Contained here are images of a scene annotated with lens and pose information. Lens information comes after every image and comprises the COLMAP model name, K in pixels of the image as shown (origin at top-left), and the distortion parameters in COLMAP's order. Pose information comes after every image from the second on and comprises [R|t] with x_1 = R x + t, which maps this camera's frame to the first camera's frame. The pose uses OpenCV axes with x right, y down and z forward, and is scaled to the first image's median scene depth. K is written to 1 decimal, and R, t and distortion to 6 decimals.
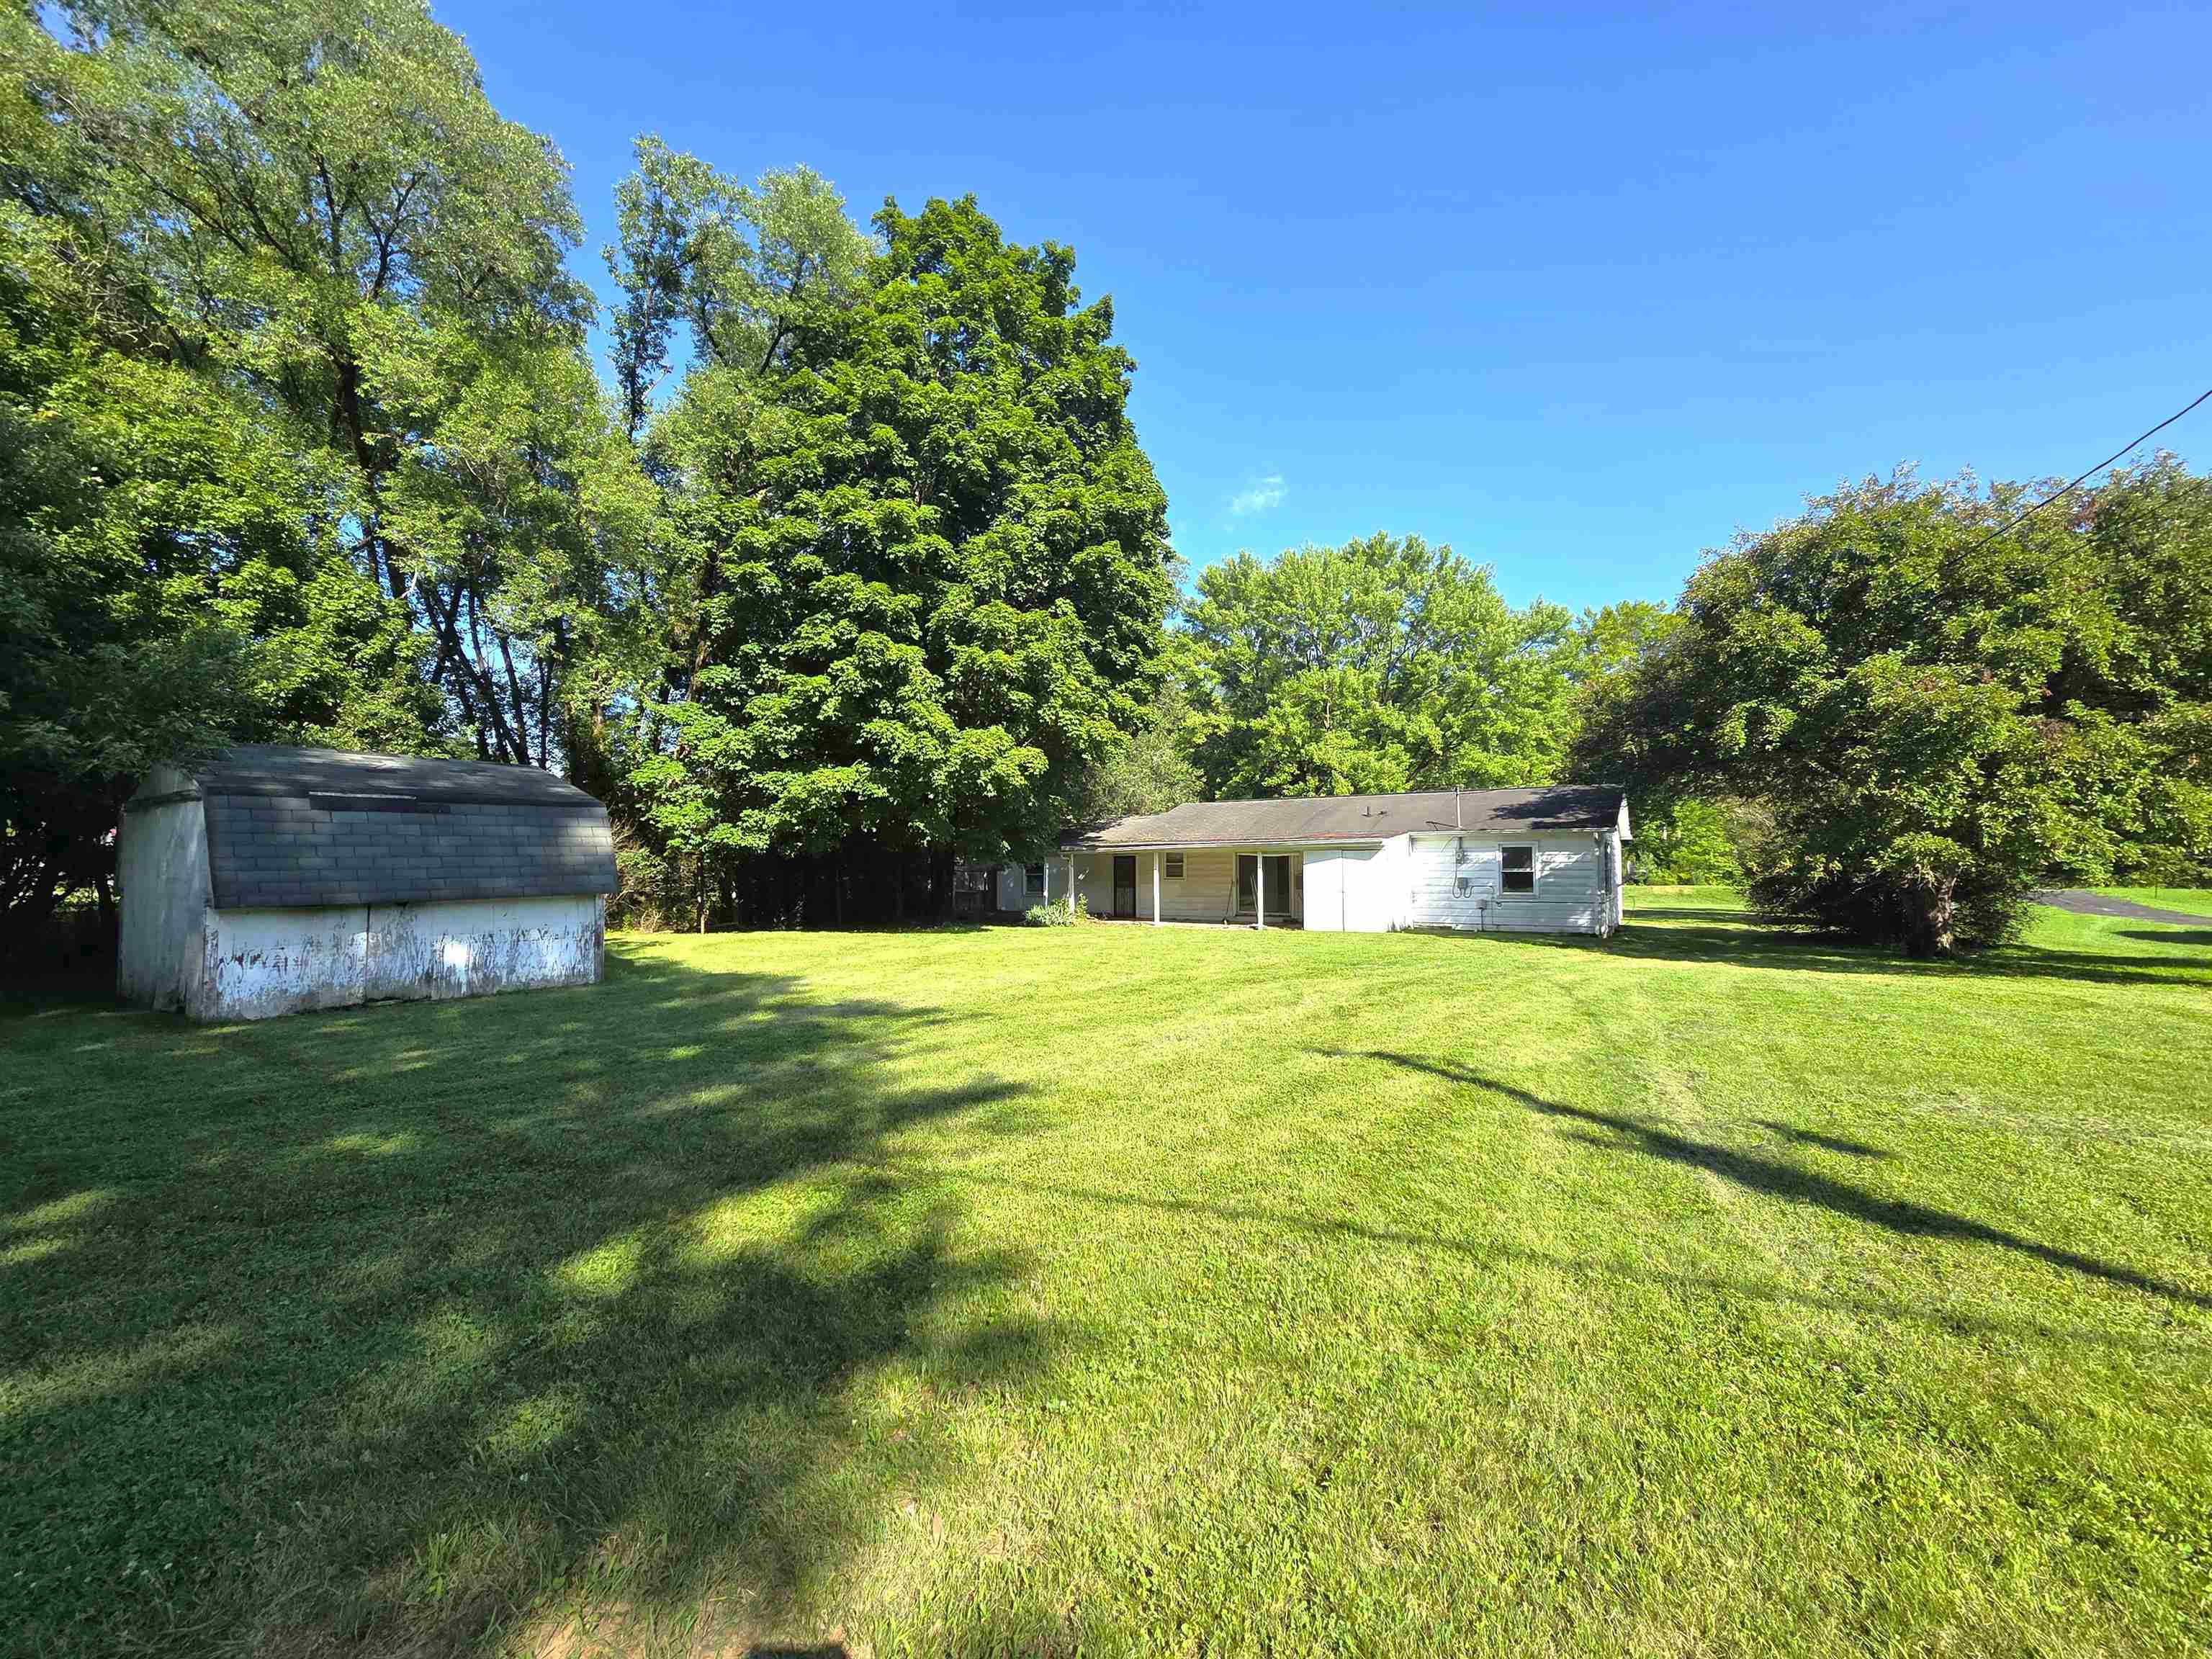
lens RADIAL K [[905.8, 0, 1109.1], [0, 905.8, 843.8], [0, 0, 1]] dist [0.003311, 0.000368]
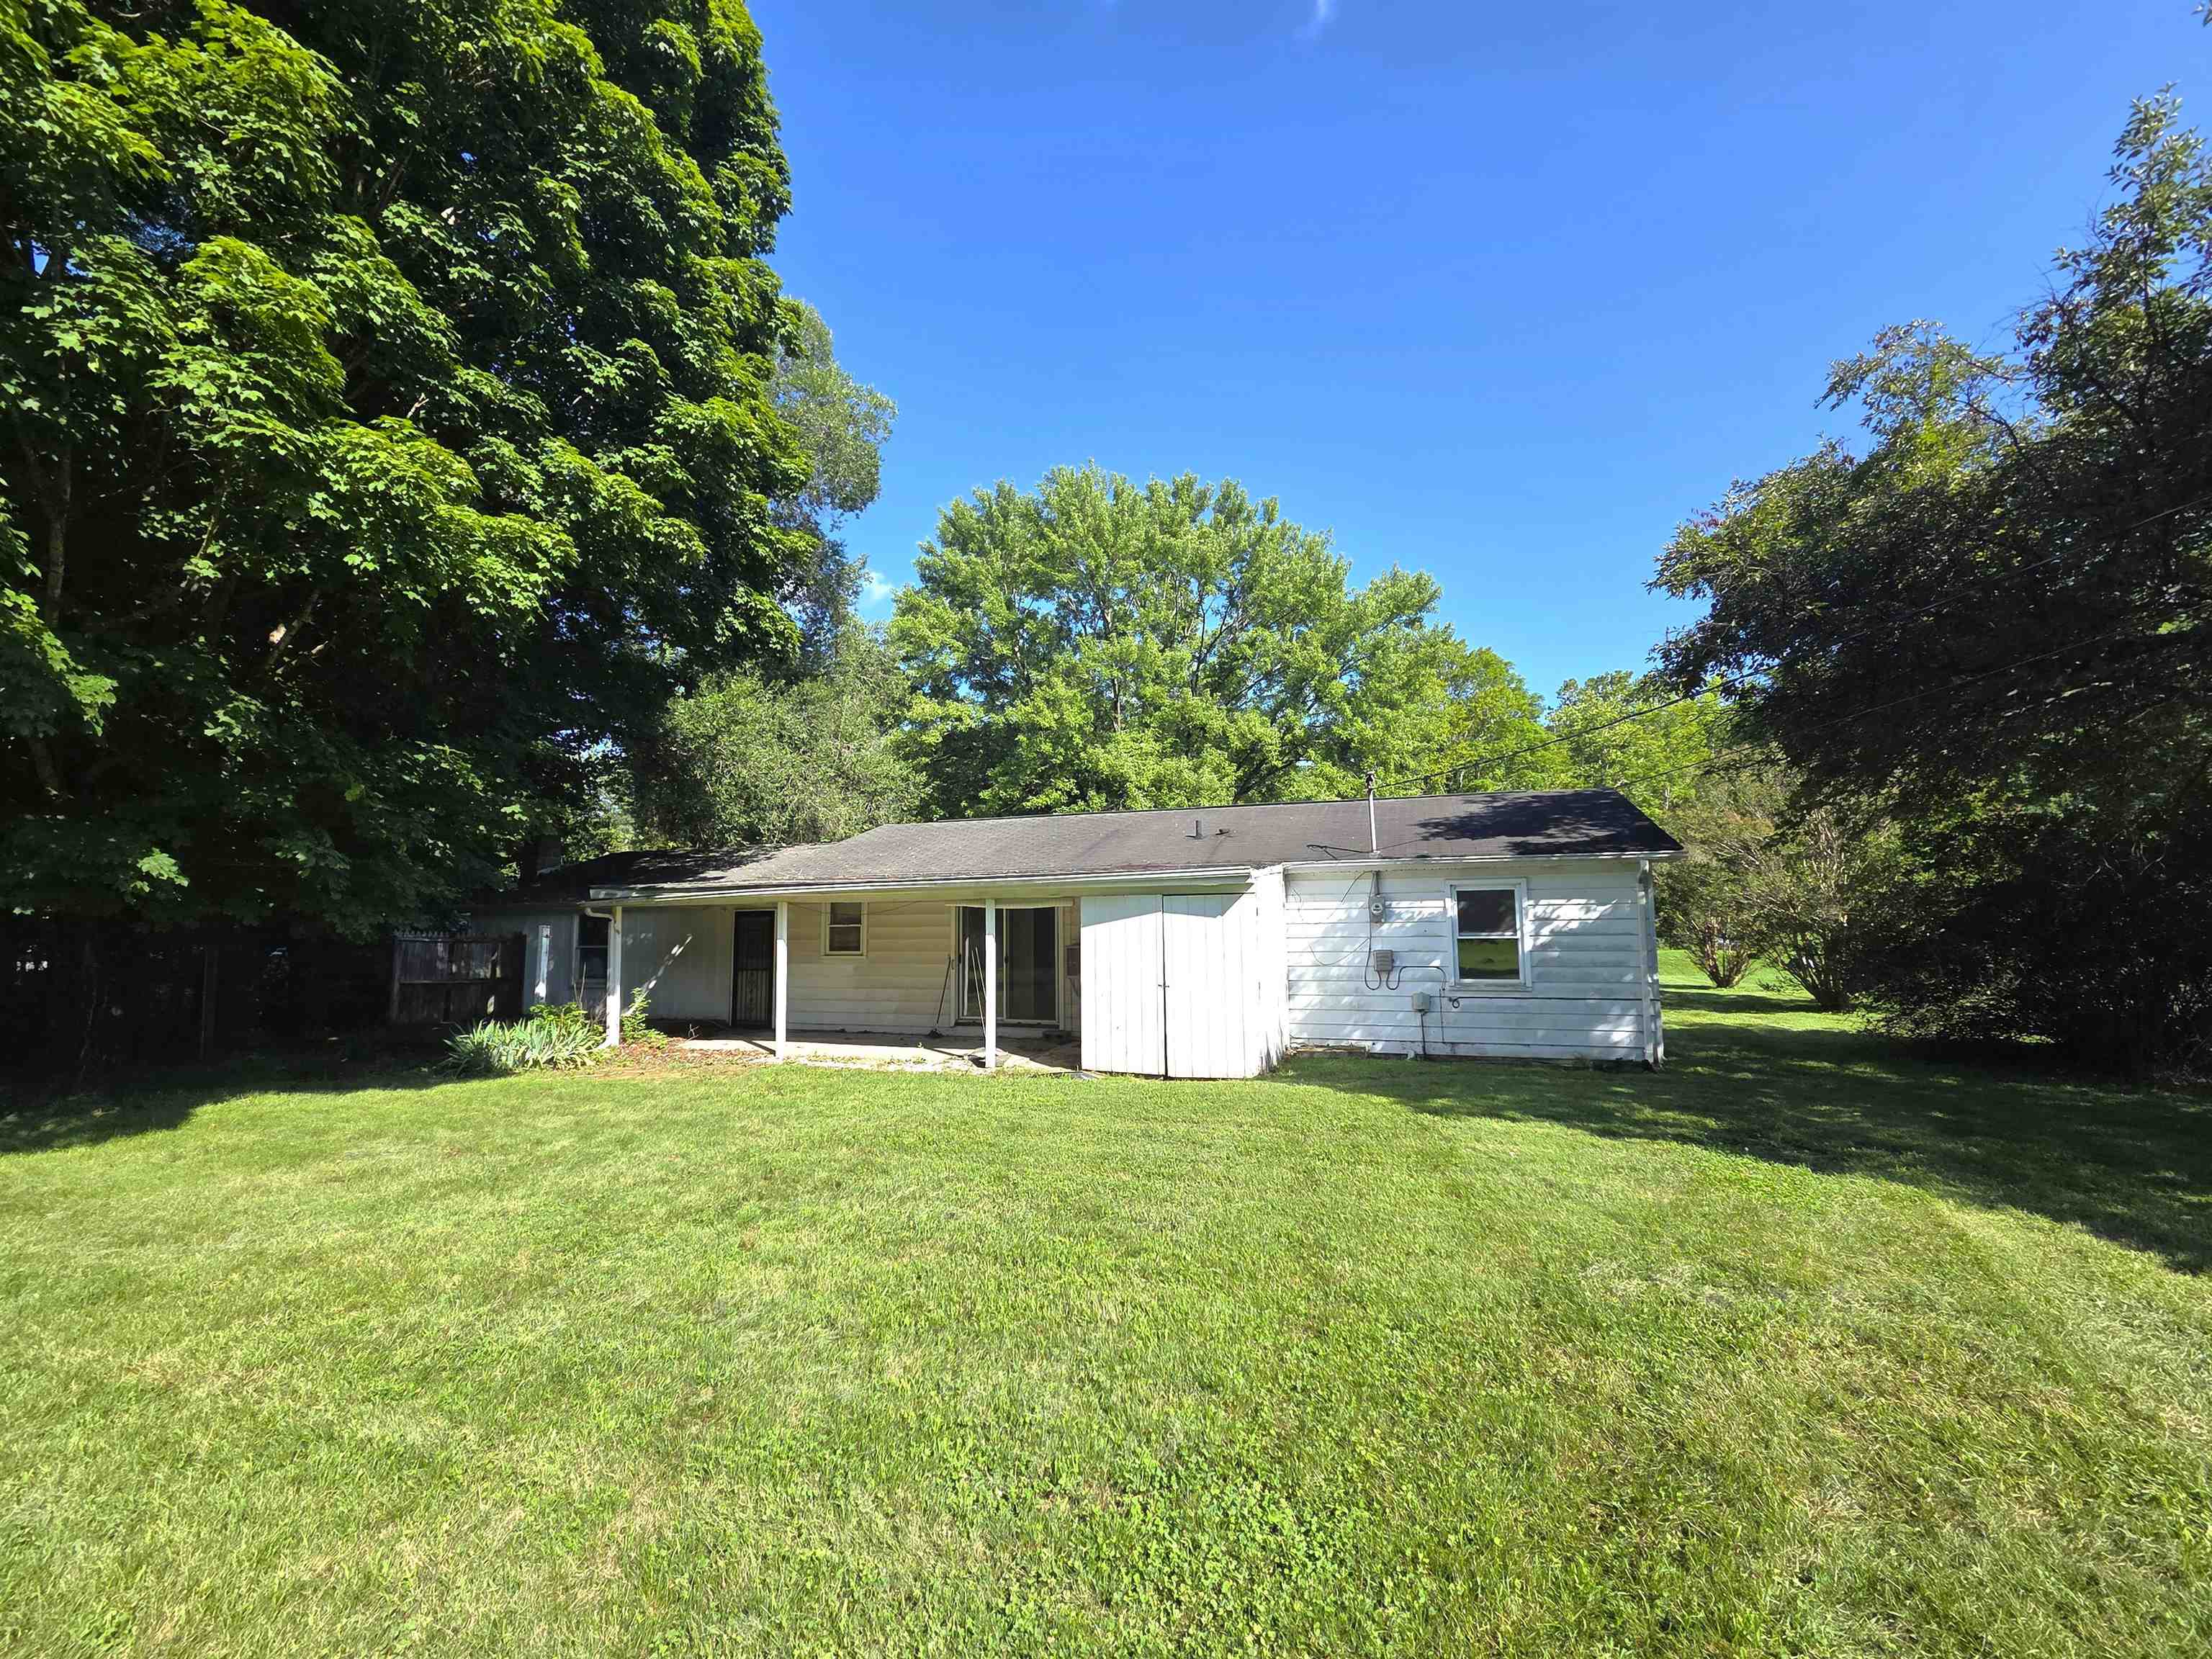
lens RADIAL K [[905.8, 0, 1109.1], [0, 905.8, 843.8], [0, 0, 1]] dist [0.003311, 0.000368]
pose [[0.972248, 0.017236, 0.233318, 0.082941], [-0.000977, 0.997573, -0.069621, 0.009152], [-0.233952, 0.067461, 0.969905, 0.377758]]
